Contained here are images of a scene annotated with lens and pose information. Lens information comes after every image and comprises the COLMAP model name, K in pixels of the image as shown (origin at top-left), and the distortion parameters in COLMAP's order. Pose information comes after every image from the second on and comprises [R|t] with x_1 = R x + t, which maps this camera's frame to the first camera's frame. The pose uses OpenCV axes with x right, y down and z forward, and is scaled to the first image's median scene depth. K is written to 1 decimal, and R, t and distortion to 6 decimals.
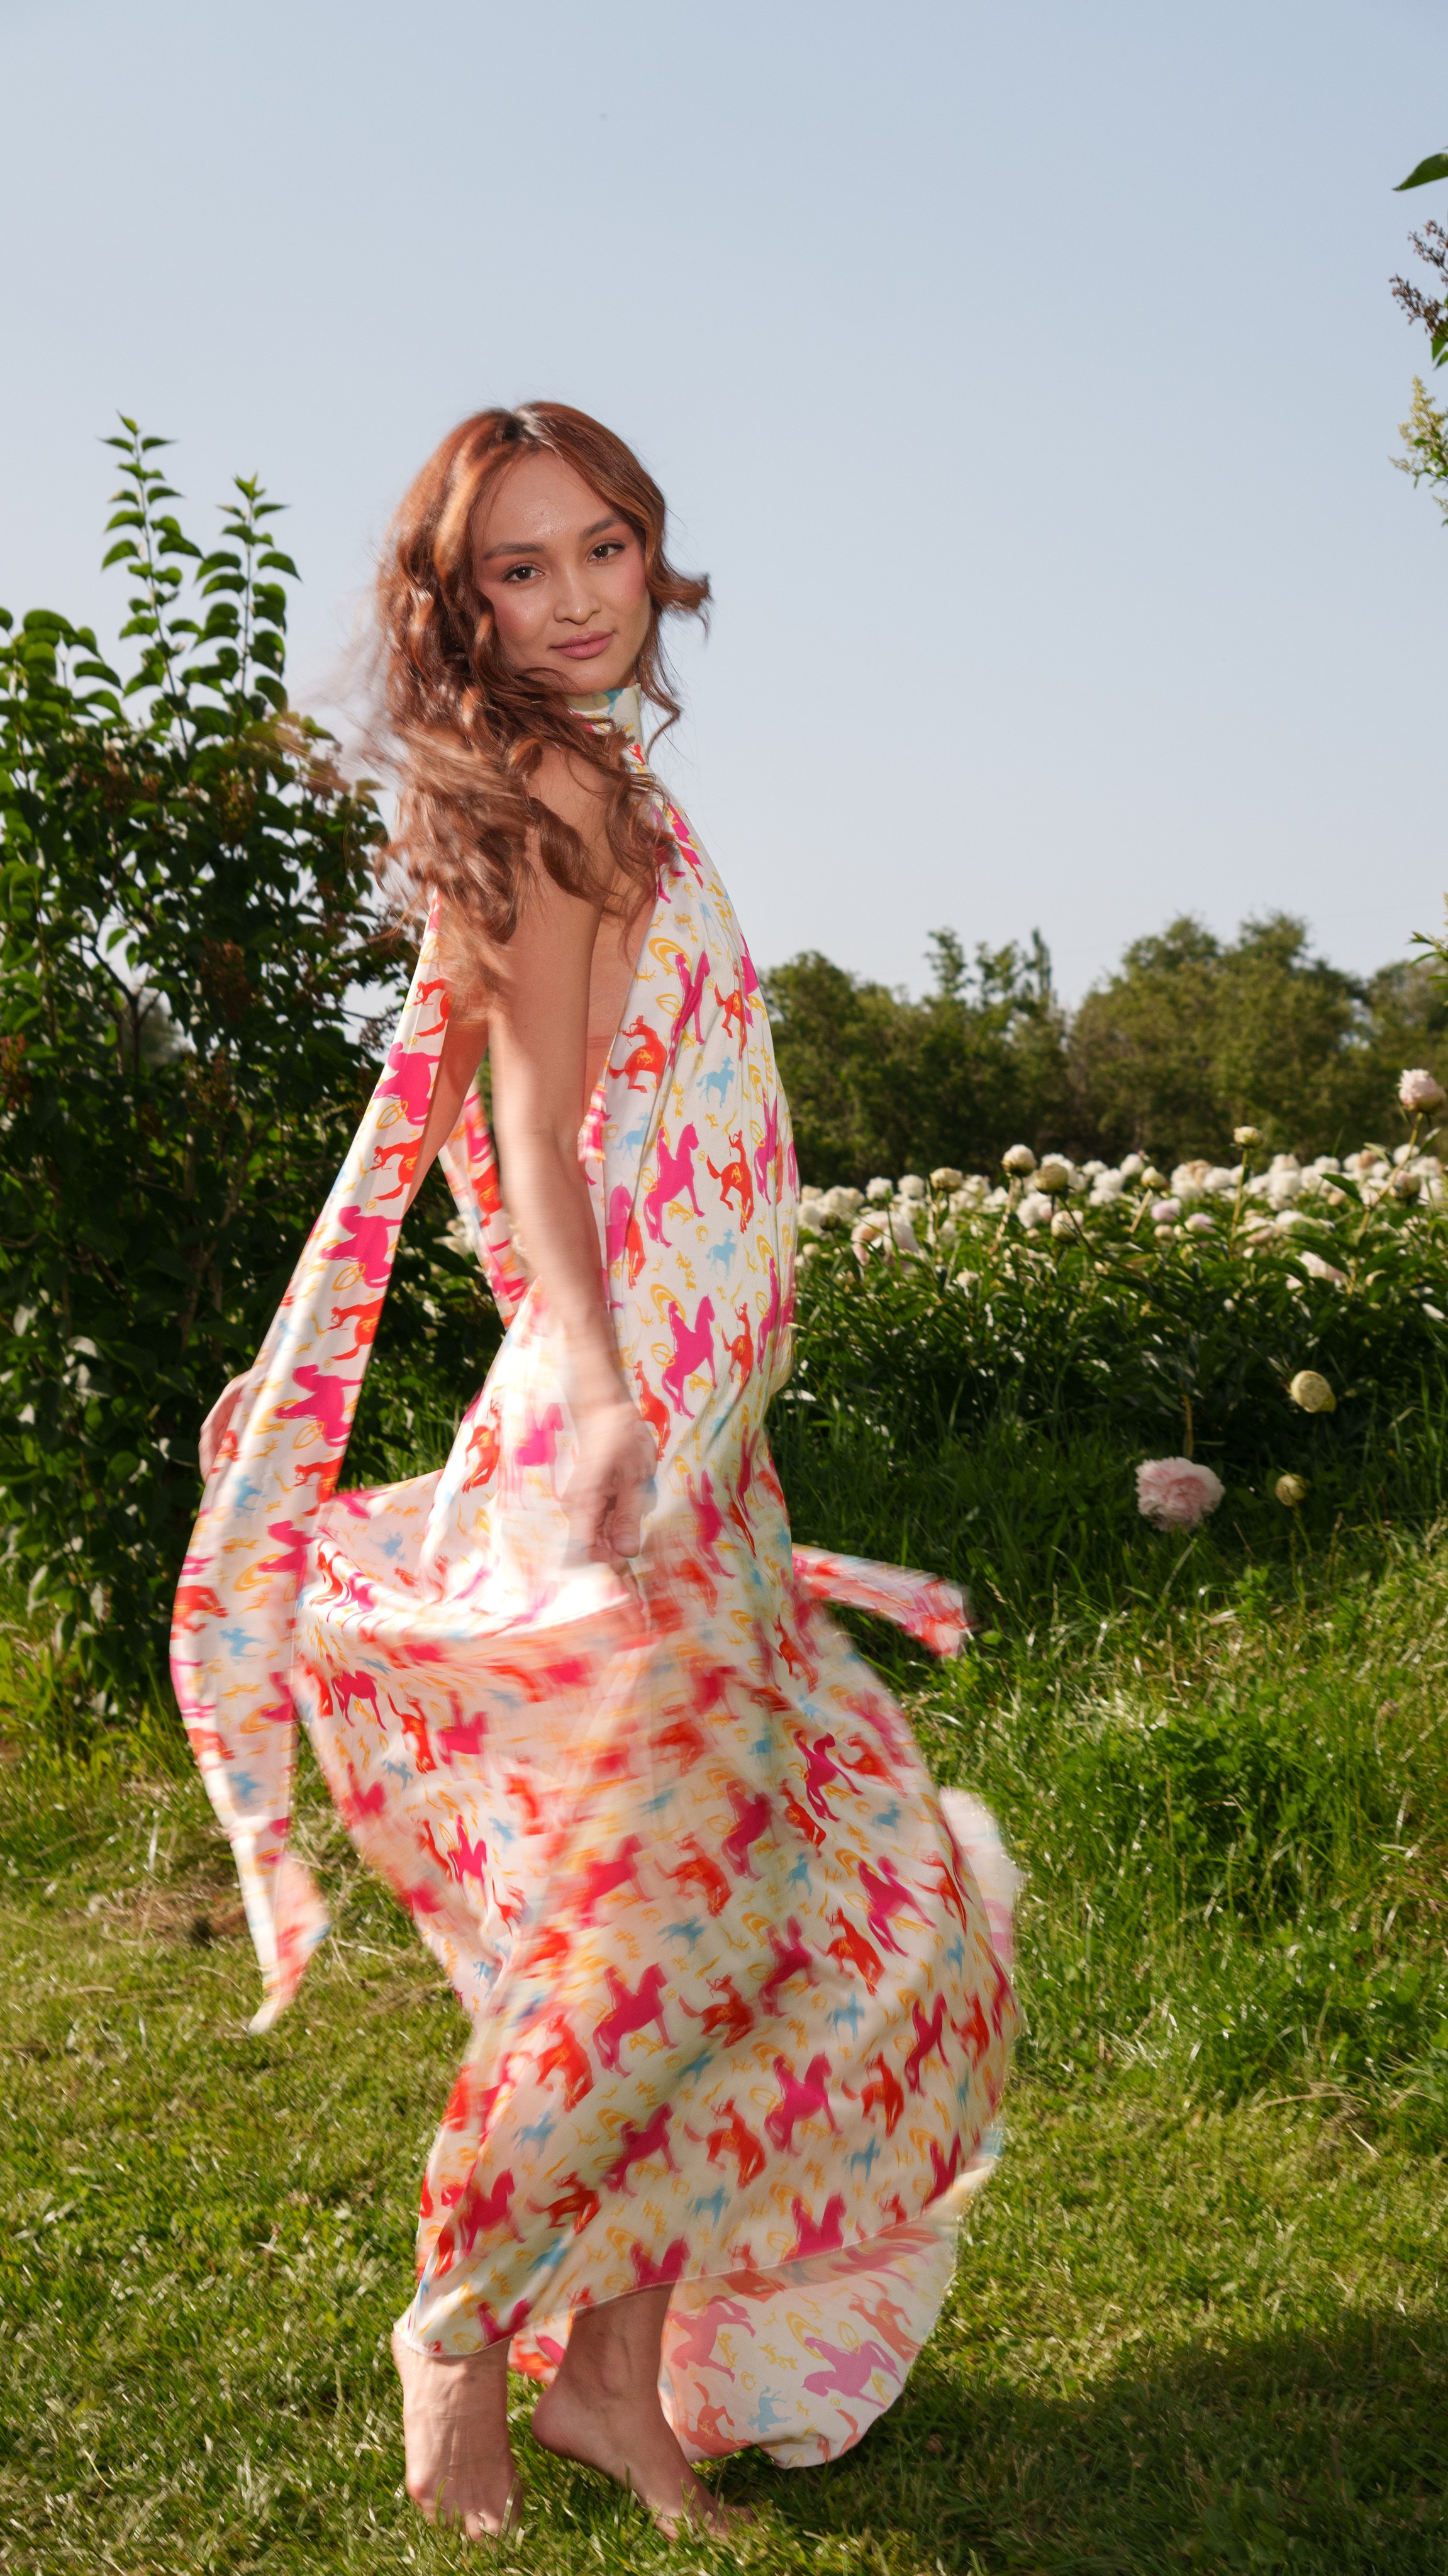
lens RADIAL K [[3599.5, 0, 724.0], [0, 3599.5, 1288.0], [0, 0, 1]] dist [-0.029940, -0.089190]
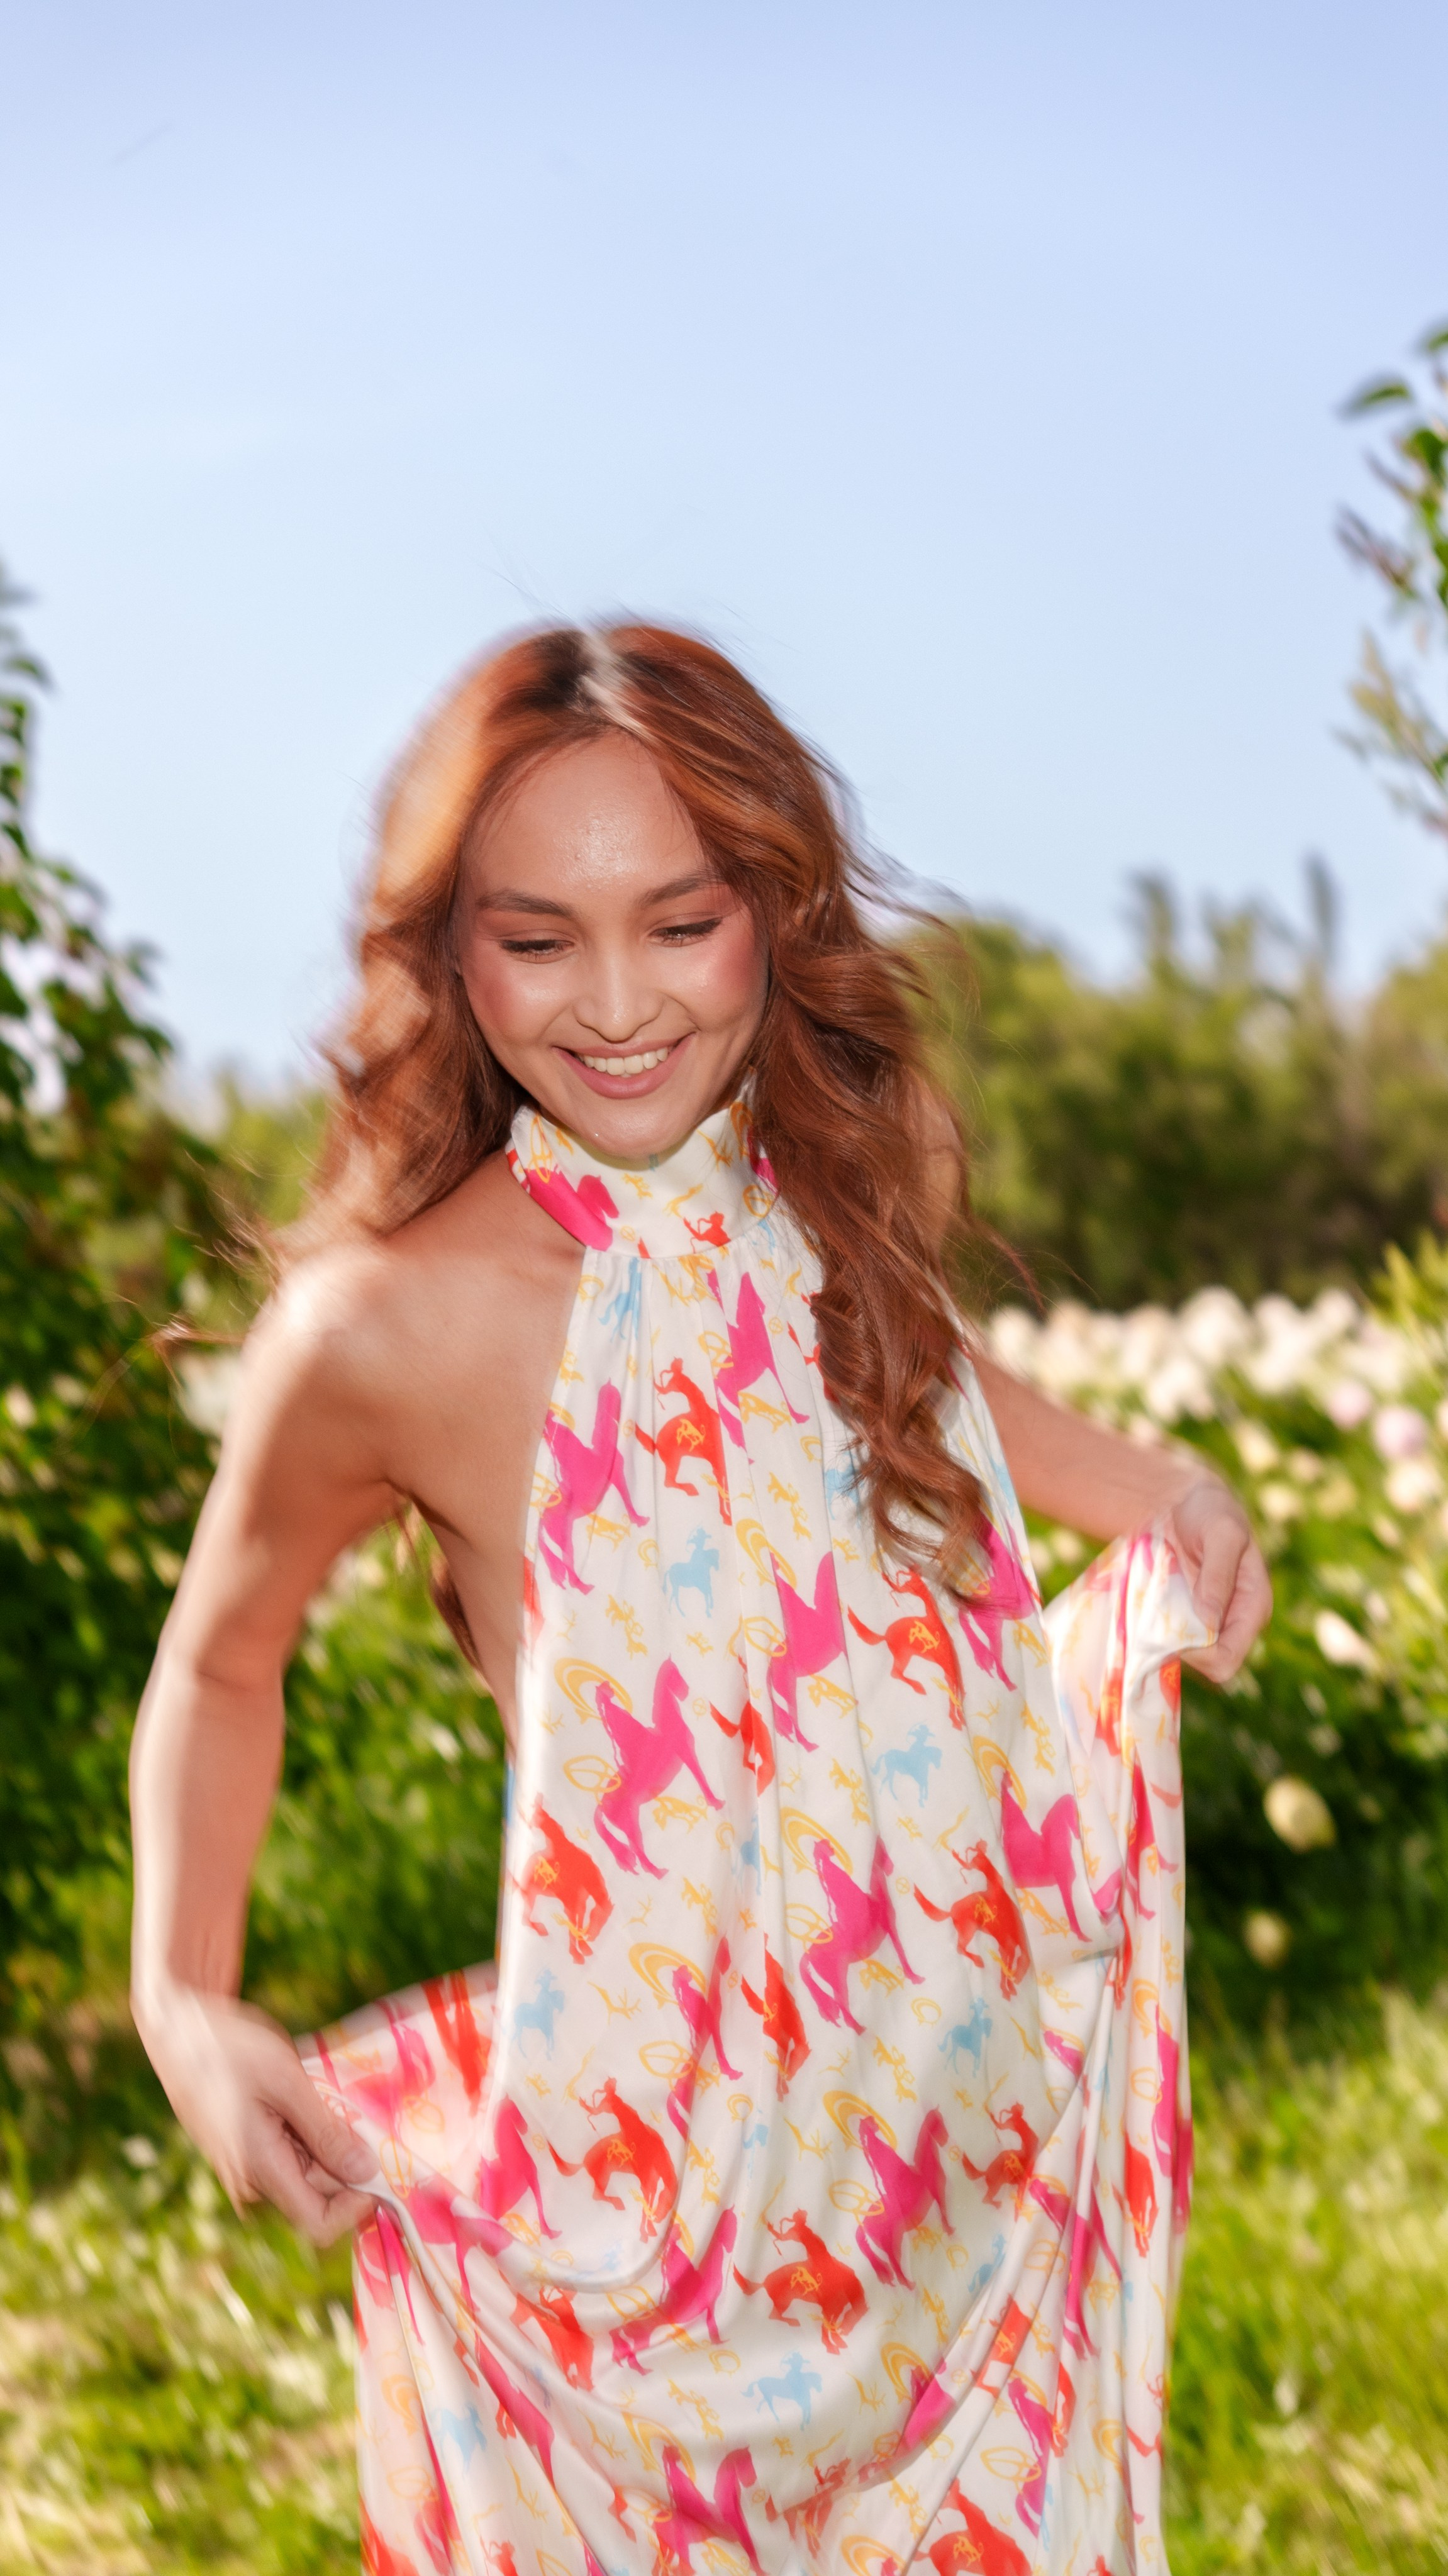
lens RADIAL K [[5545.4, 0, 724.0], [0, 5545.4, 1288.0], [0, 0, 1]] dist [0.264877, -0.016335]
pose [[0.999493, 0.025879, -0.018534, 0.049691], [-0.026206, 0.999502, -0.017581, -0.052601], [0.018070, 0.018058, 0.999674, -0.182941]]
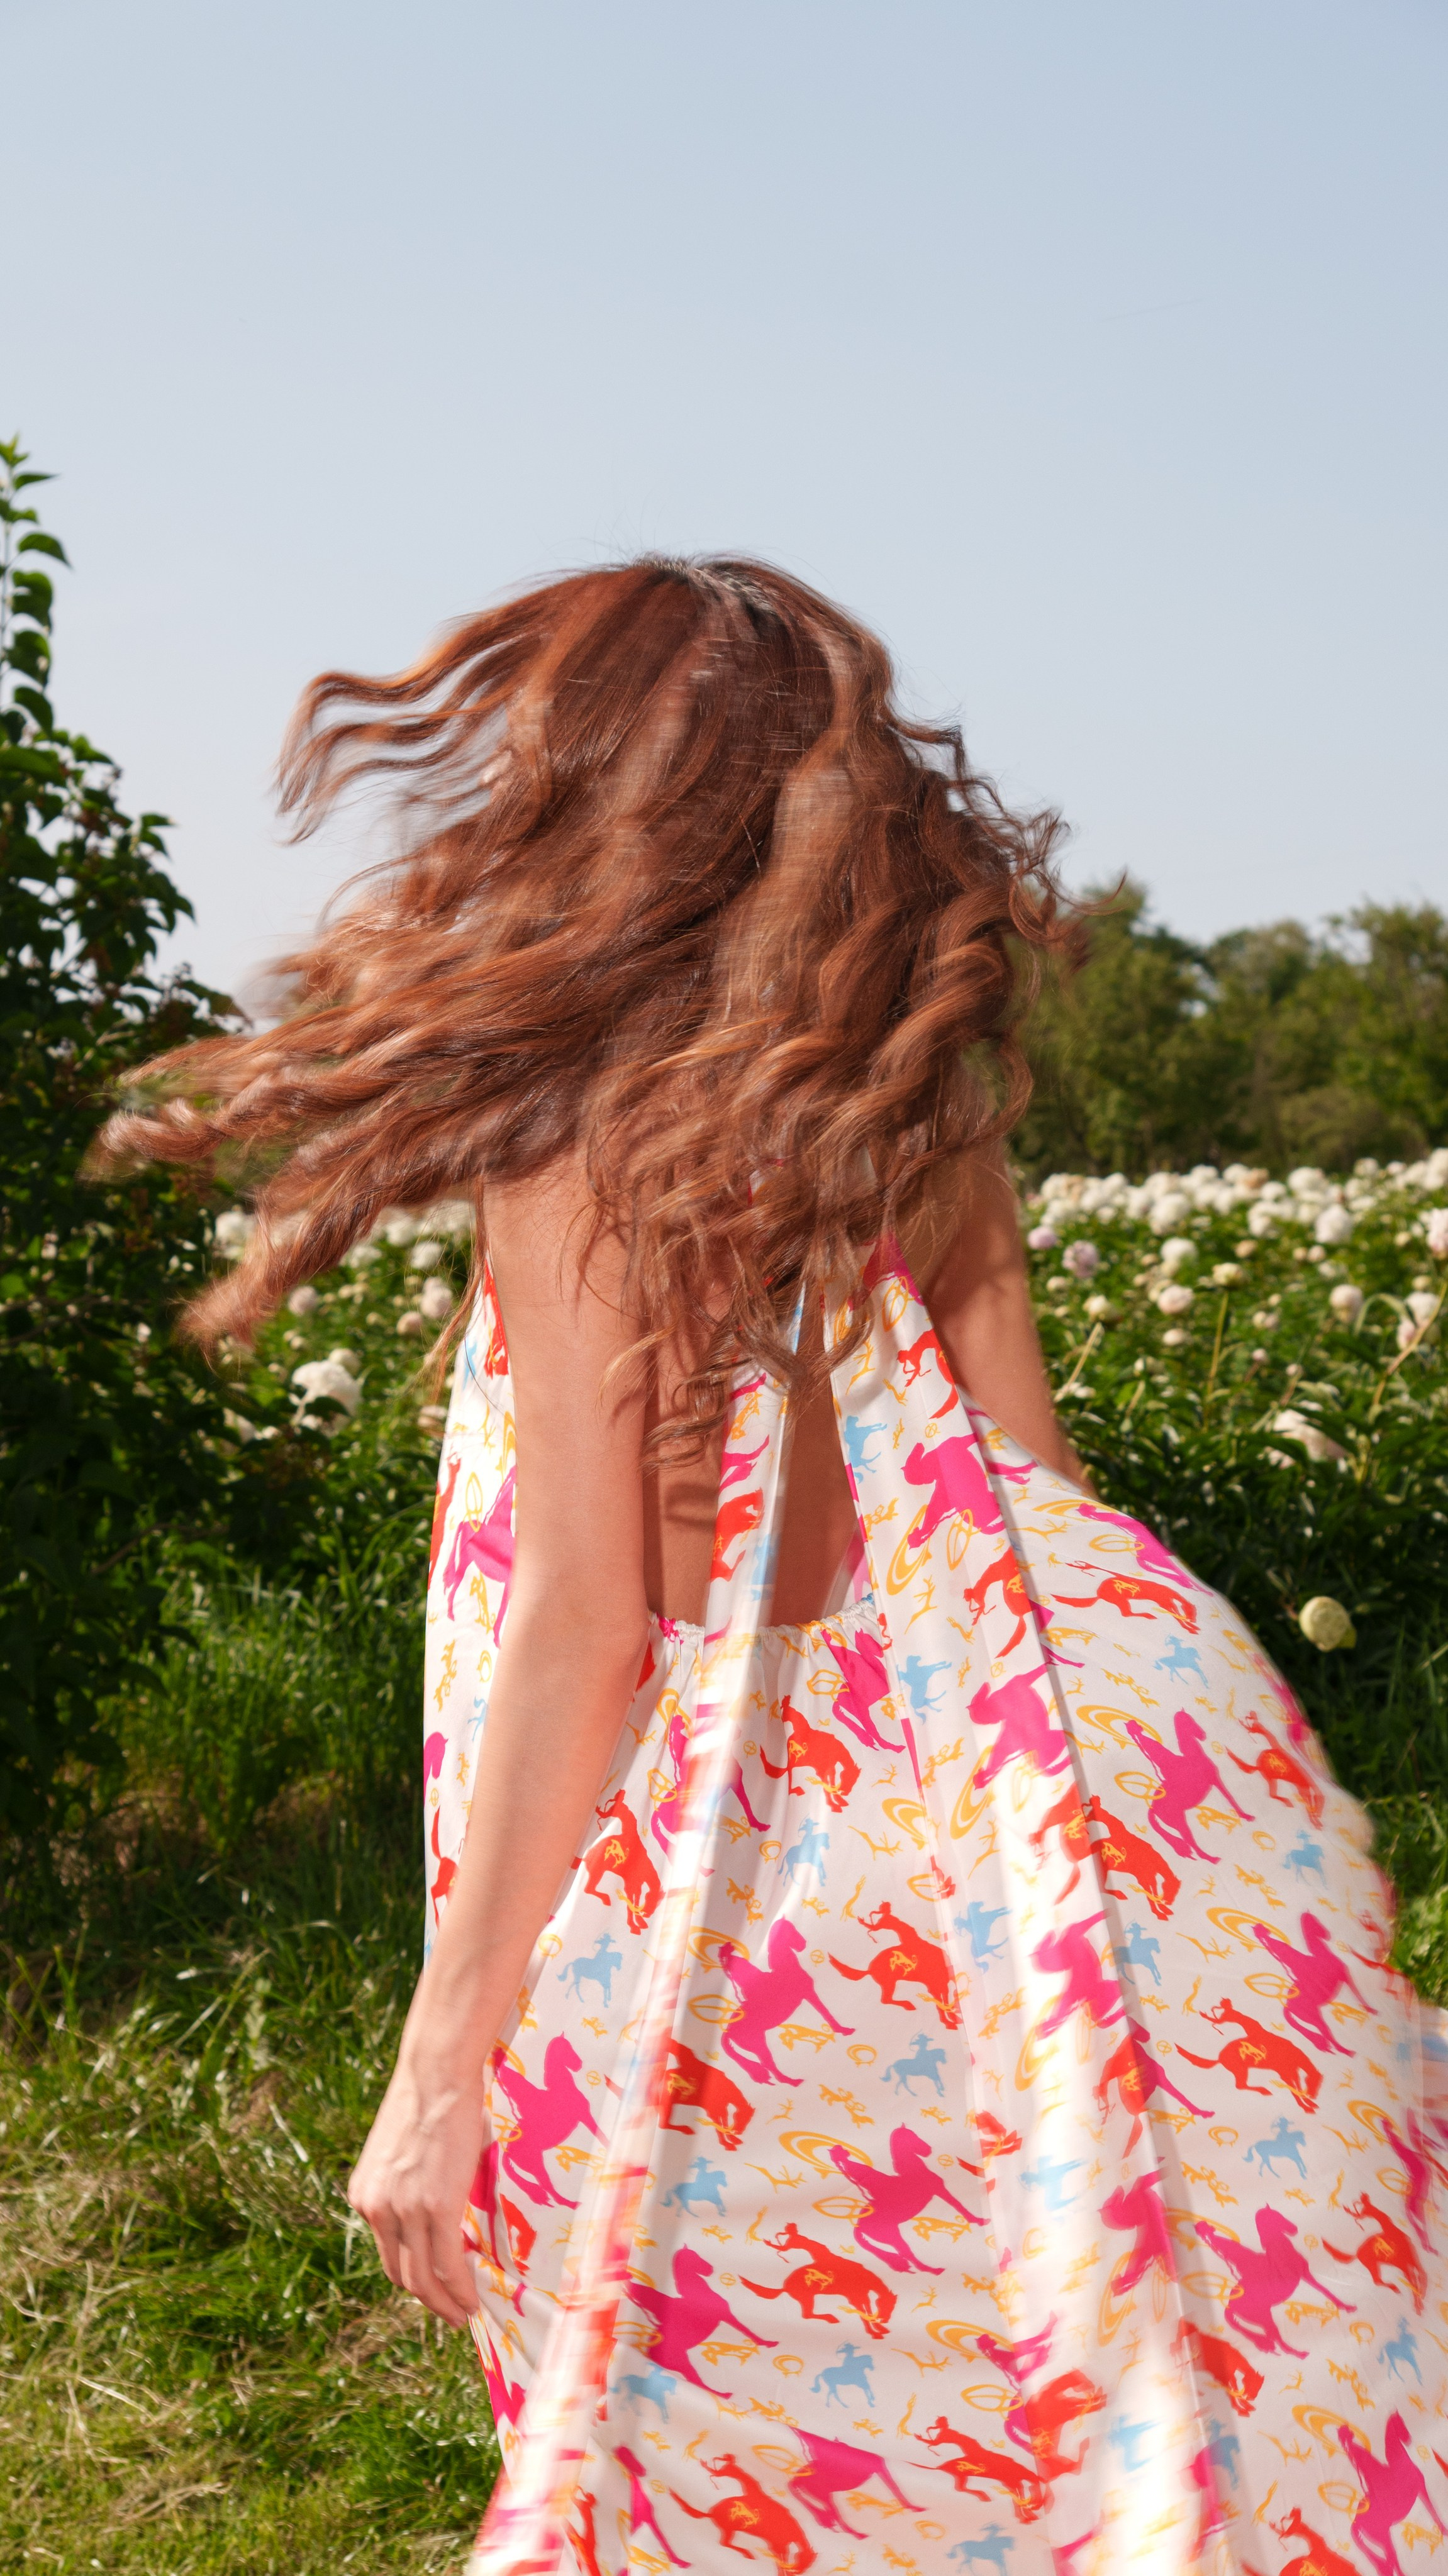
lens RADIAL K [[3592.6, 0, 724.0], [0, 3592.6, 1288.0], [0, 0, 1]] dist [-0.000294, 0.003030]
pose [[0.998875, 0.011242, 0.046068, -0.006404], [-0.011840, 0.999849, 0.012738, -0.046741], [-0.045918, -0.013269, 0.998857, 0.182298]]
